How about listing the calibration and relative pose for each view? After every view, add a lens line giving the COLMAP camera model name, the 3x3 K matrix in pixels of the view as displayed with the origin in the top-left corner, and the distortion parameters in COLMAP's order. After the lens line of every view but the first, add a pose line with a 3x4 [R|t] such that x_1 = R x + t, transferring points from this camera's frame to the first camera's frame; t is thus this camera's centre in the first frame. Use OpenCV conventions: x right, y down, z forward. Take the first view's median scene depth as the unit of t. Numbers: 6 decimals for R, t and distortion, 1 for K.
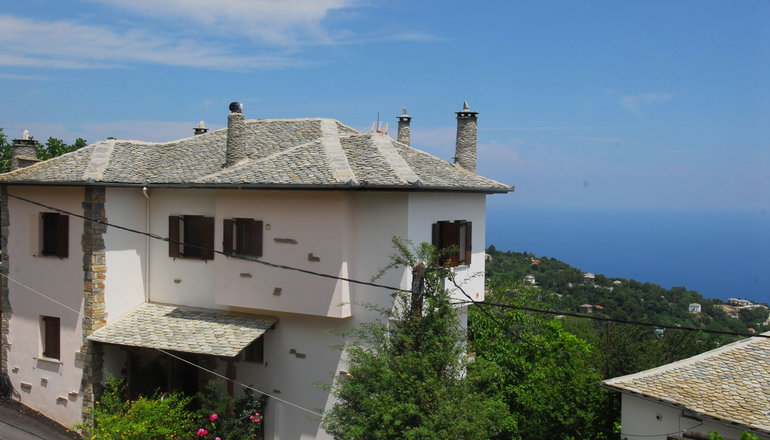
lens RADIAL K [[756.7, 0, 384.1], [0, 756.7, 223.0], [0, 0, 1]] dist [0.018620, -0.001630]
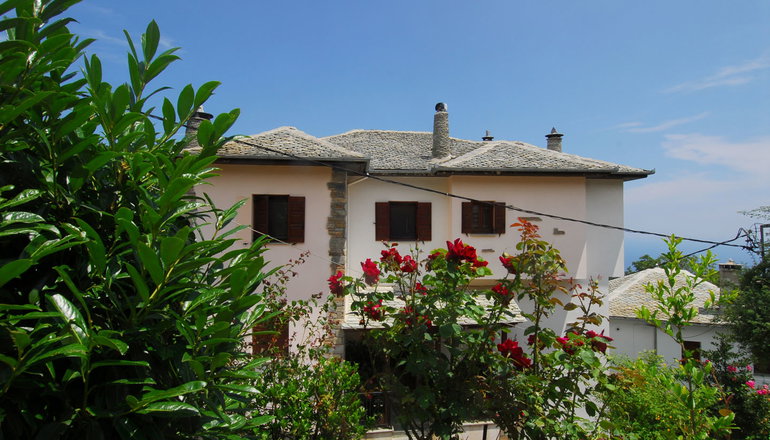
lens RADIAL K [[431.2, 0, 385.0], [0, 431.2, 220.0], [0, 0, 1]] dist [0.003161, -0.000477]
pose [[0.823284, 0.002019, 0.567626, -0.638698], [0.028462, 0.998589, -0.044834, 0.044622], [-0.566915, 0.053067, 0.822065, 0.521459]]
